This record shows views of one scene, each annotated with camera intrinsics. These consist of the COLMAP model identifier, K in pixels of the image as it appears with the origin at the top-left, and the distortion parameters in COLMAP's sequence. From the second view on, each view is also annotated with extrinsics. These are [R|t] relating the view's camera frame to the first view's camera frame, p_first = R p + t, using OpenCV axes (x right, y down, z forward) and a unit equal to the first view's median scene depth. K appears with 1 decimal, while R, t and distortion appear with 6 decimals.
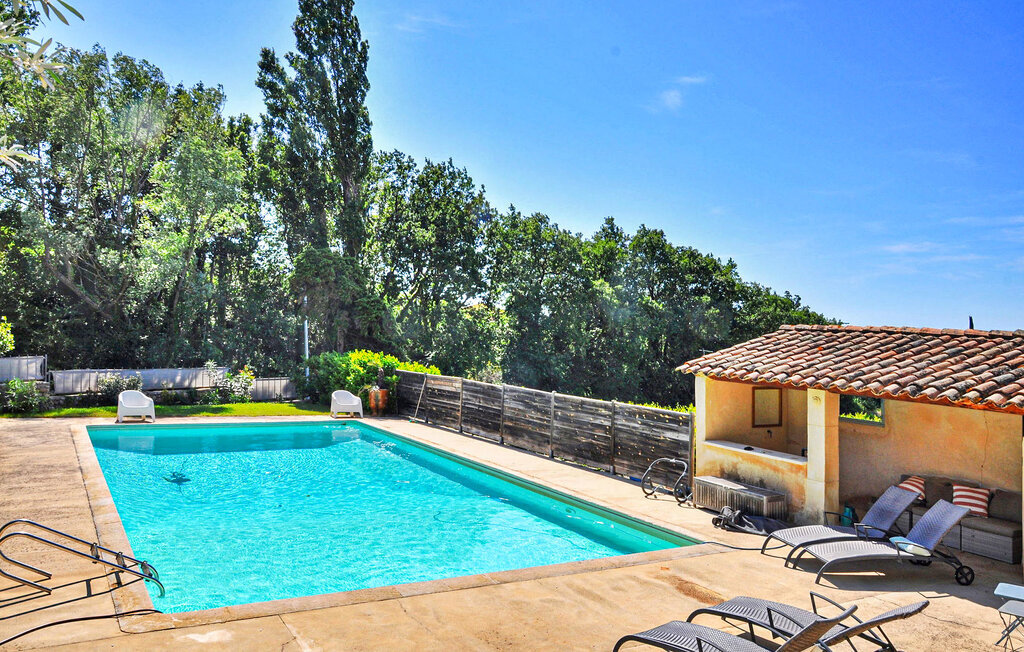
lens RADIAL K [[836.1, 0, 503.3], [0, 836.1, 351.7], [0, 0, 1]] dist [-0.027063, -0.001170]
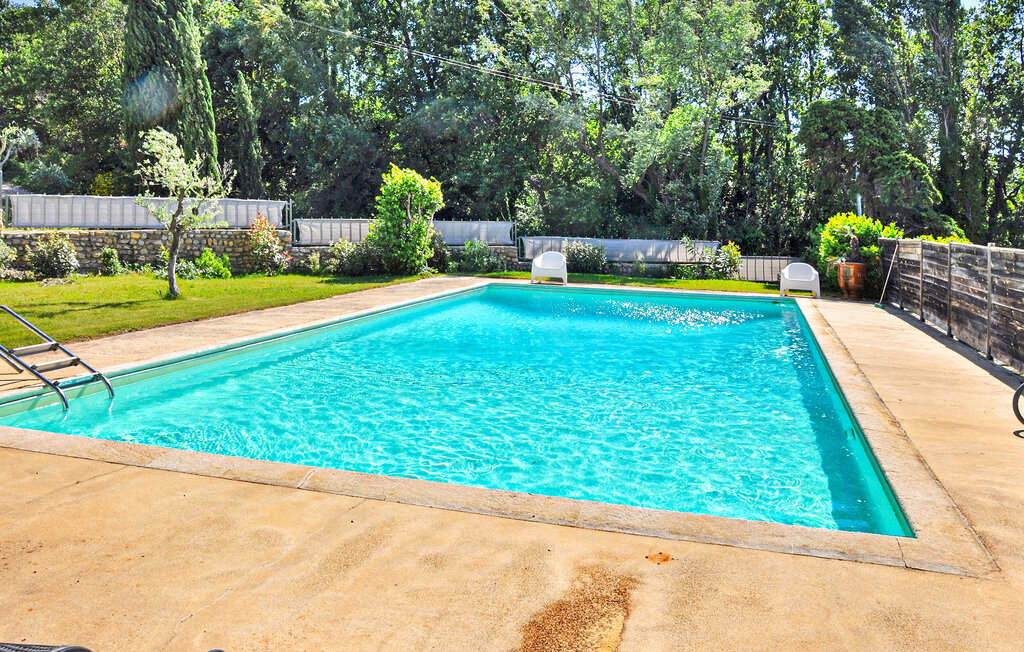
lens RADIAL K [[806.5, 0, 497.0], [0, 806.5, 326.9], [0, 0, 1]] dist [-0.023408, 0.001206]
pose [[0.680324, 0.075973, -0.728964, 0.232428], [-0.018555, 0.996080, 0.086494, 0.063495], [0.732677, -0.045318, 0.679066, 0.376559]]
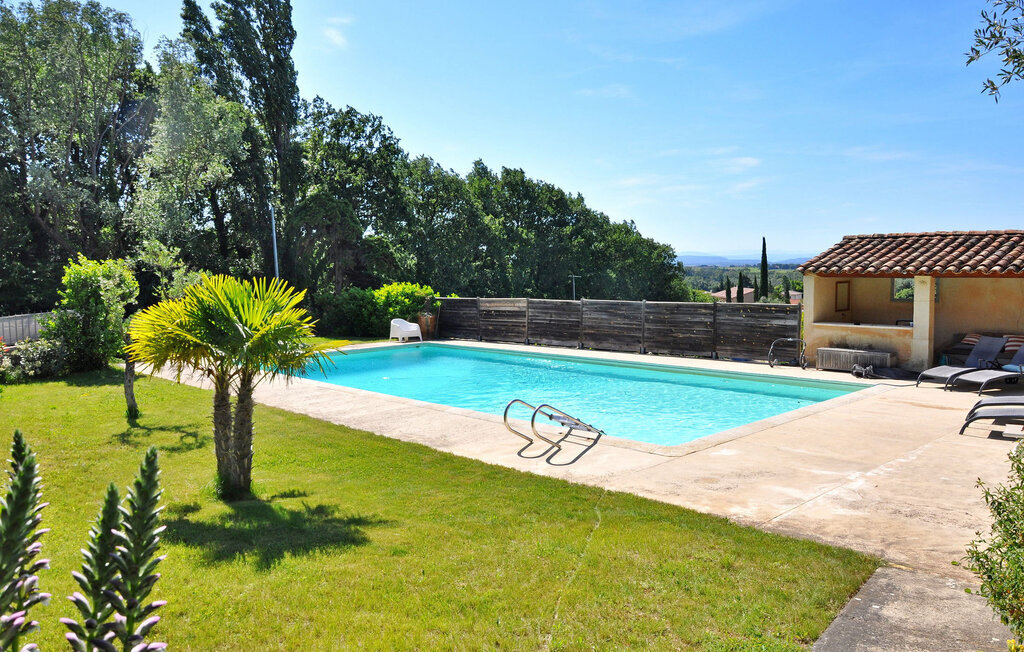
lens RADIAL K [[806.5, 0, 497.0], [0, 806.5, 326.9], [0, 0, 1]] dist [-0.023408, 0.001206]
pose [[0.968590, -0.072448, 0.237877, -0.442542], [0.061044, 0.996620, 0.054971, 0.007834], [-0.241056, -0.038724, 0.969738, -0.112750]]
